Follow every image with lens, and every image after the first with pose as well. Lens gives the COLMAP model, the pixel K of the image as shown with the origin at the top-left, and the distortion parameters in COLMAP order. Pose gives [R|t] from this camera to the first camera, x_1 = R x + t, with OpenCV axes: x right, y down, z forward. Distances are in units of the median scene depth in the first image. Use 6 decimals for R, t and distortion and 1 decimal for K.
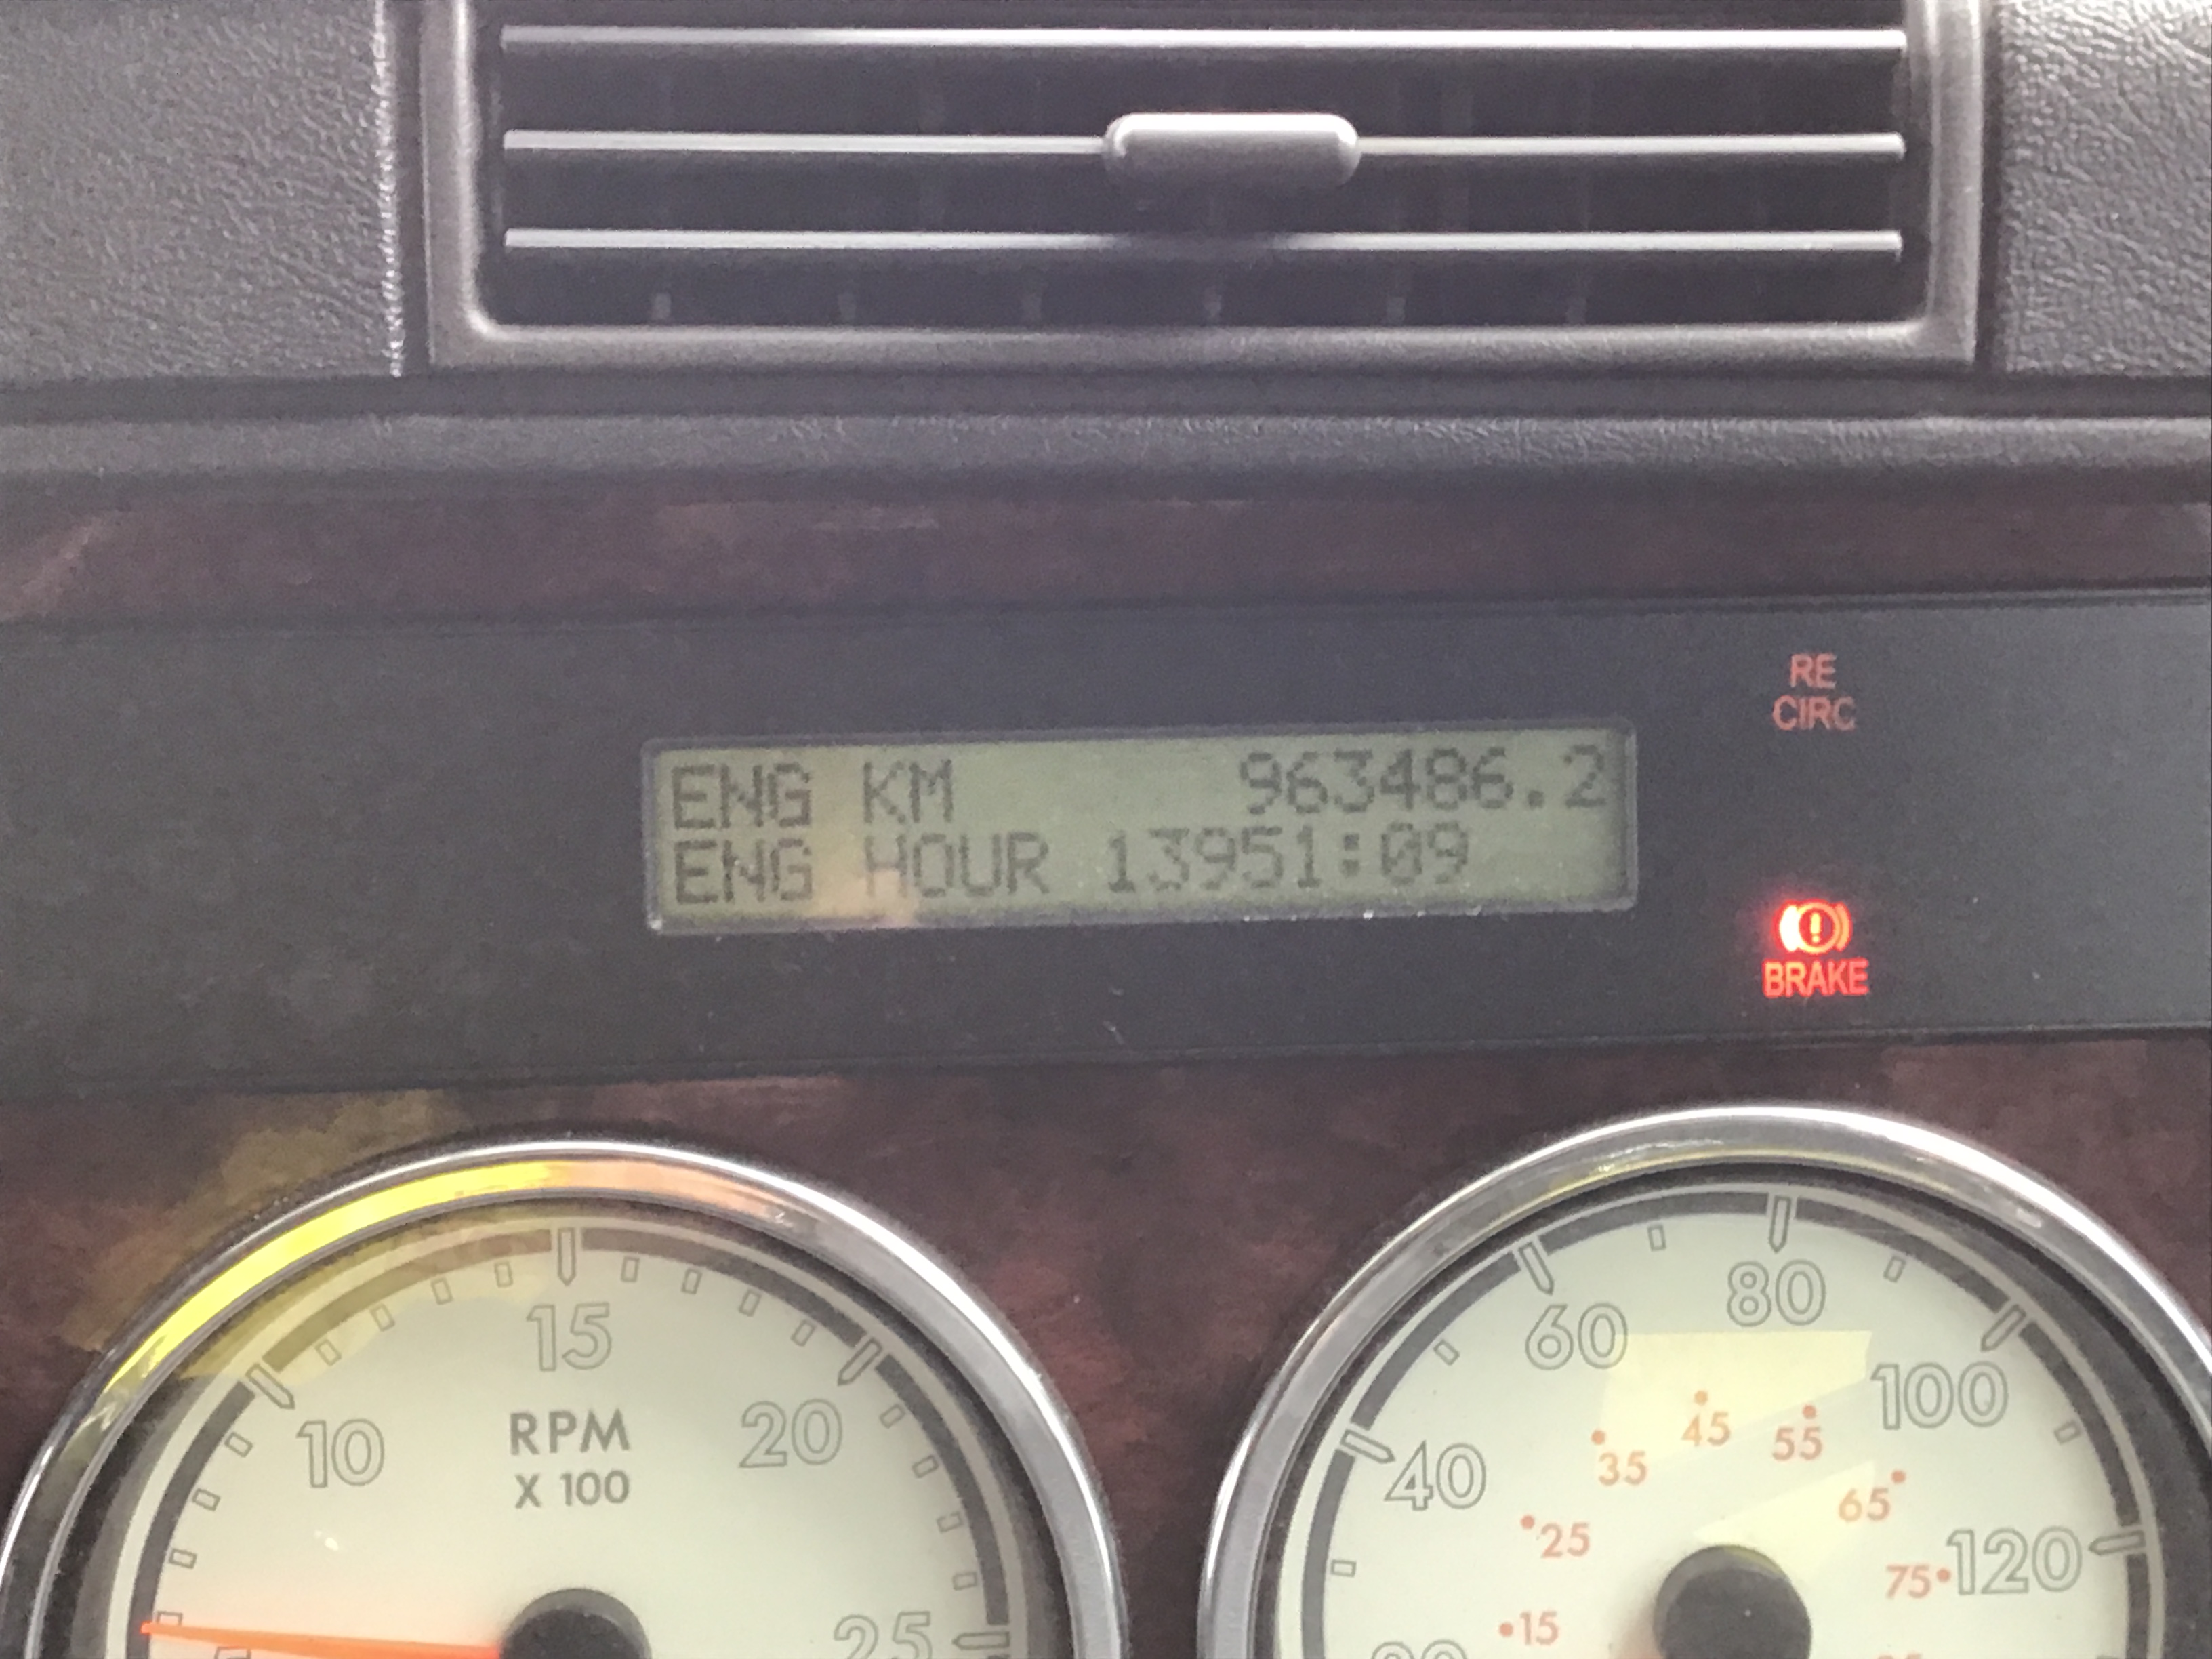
lens RADIAL K [[3194.7, 0, 1106.0], [0, 3194.7, 829.5], [0, 0, 1]] dist [0.040890, 0.056771]
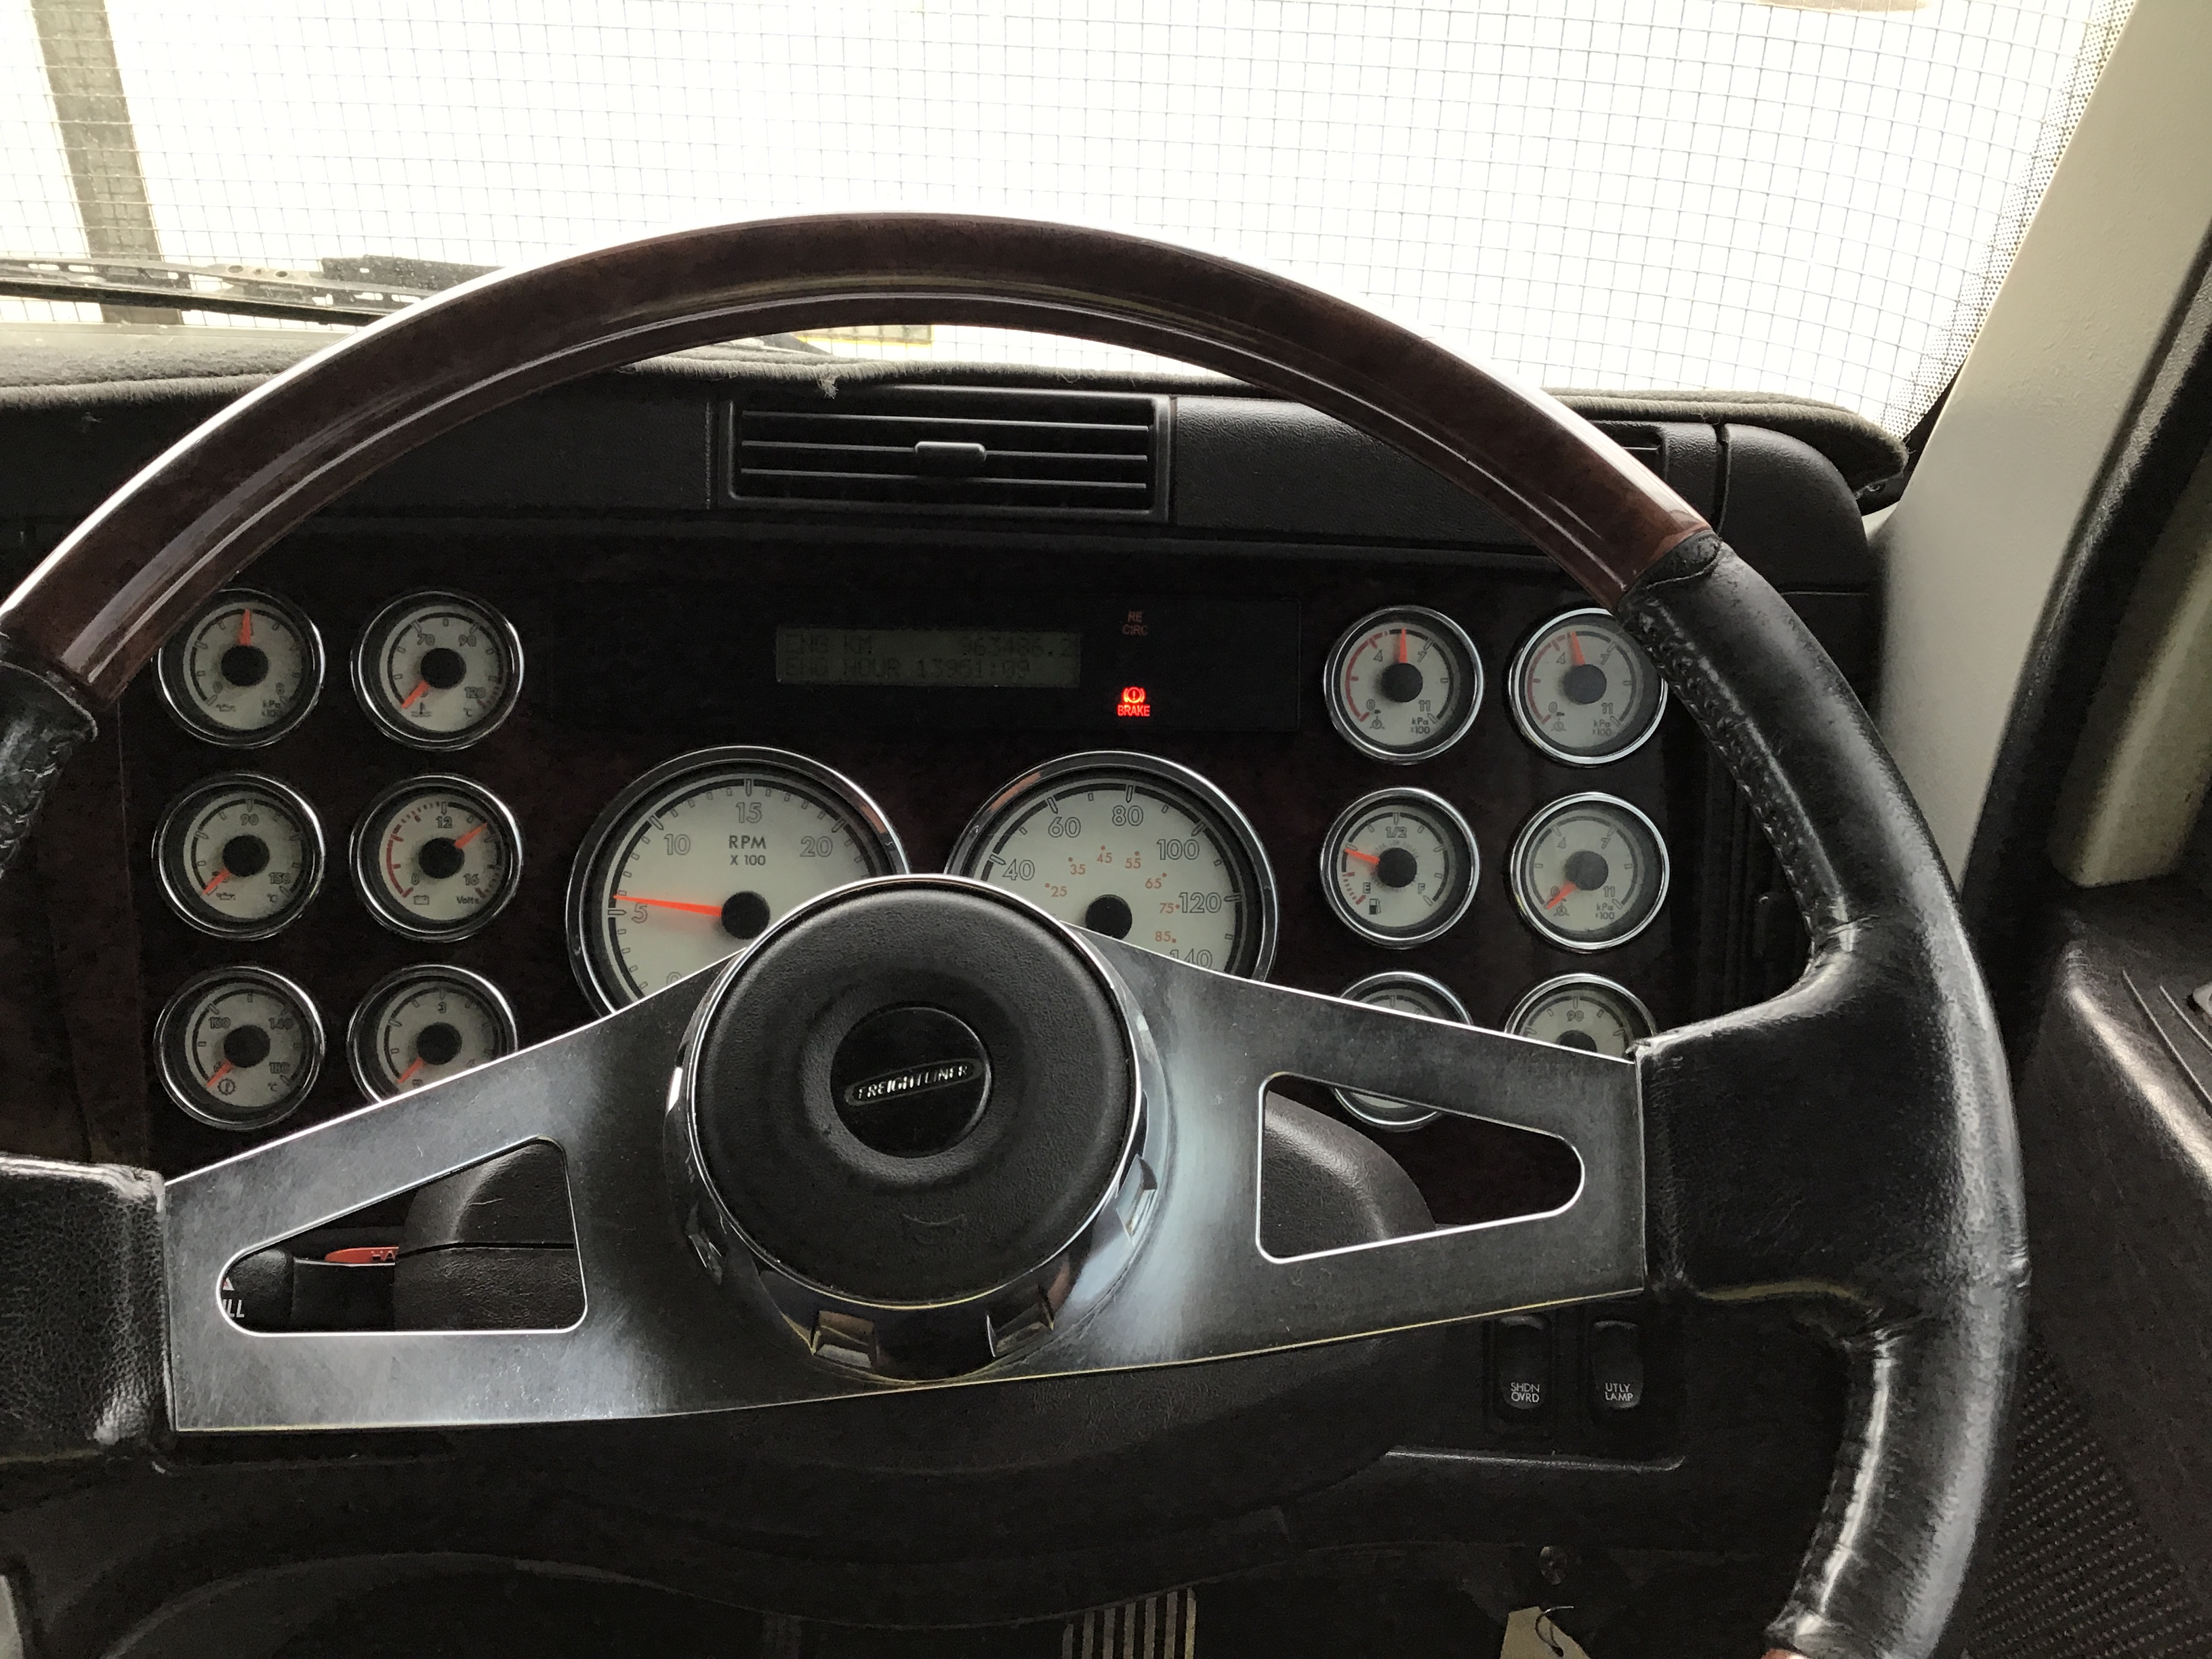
lens RADIAL K [[1986.5, 0, 1106.0], [0, 1986.5, 829.5], [0, 0, 1]] dist [-0.002884, -0.000433]
pose [[0.999365, 0.034042, -0.010499, 0.215110], [-0.034348, 0.998944, -0.030499, 0.225762], [0.009449, 0.030840, 0.999480, -1.002492]]
